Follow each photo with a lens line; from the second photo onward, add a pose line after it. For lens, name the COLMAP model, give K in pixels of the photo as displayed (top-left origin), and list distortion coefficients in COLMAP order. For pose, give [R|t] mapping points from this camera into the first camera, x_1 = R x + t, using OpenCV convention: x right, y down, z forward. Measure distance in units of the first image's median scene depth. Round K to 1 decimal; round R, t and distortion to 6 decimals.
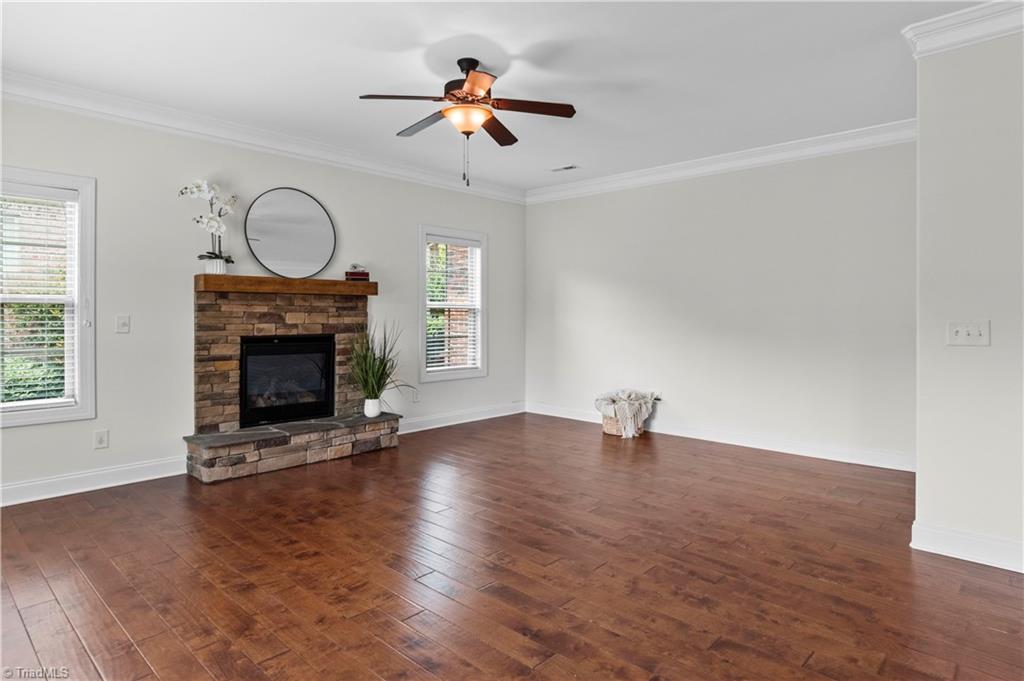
lens RADIAL K [[580.4, 0, 526.6], [0, 580.4, 316.8], [0, 0, 1]] dist [-0.000303, -0.001440]
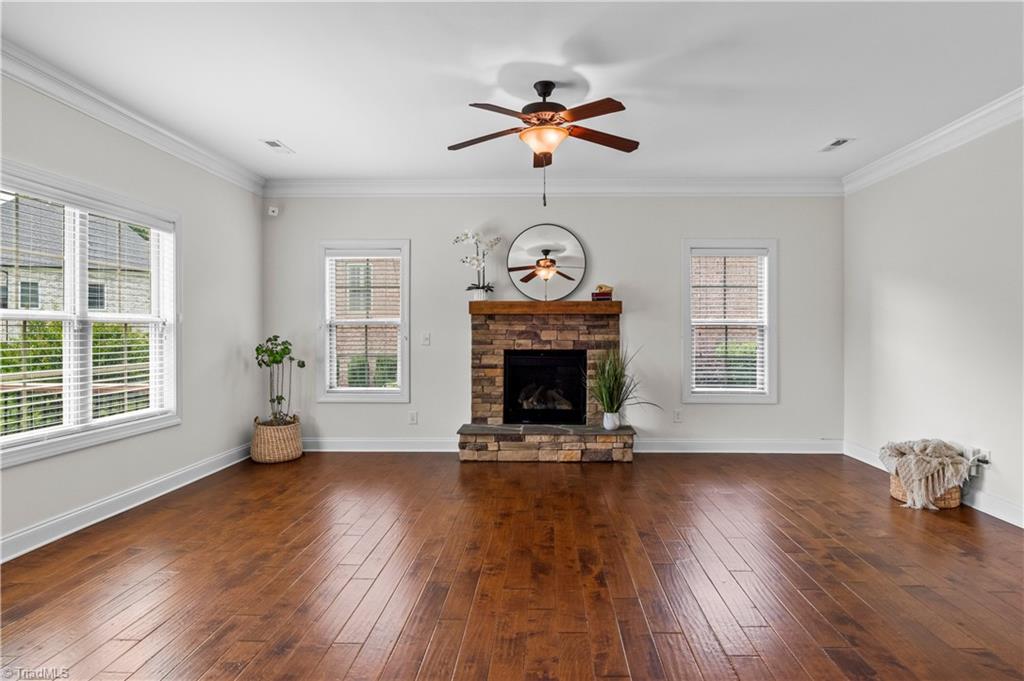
lens RADIAL K [[574.5, 0, 536.6], [0, 574.5, 331.8], [0, 0, 1]] dist [0.001268, -0.000456]
pose [[0.660448, -0.000923, -0.750871, 0.452229], [-0.003366, 0.999986, -0.004191, 0.000364], [0.750864, 0.005295, 0.660436, 0.225869]]
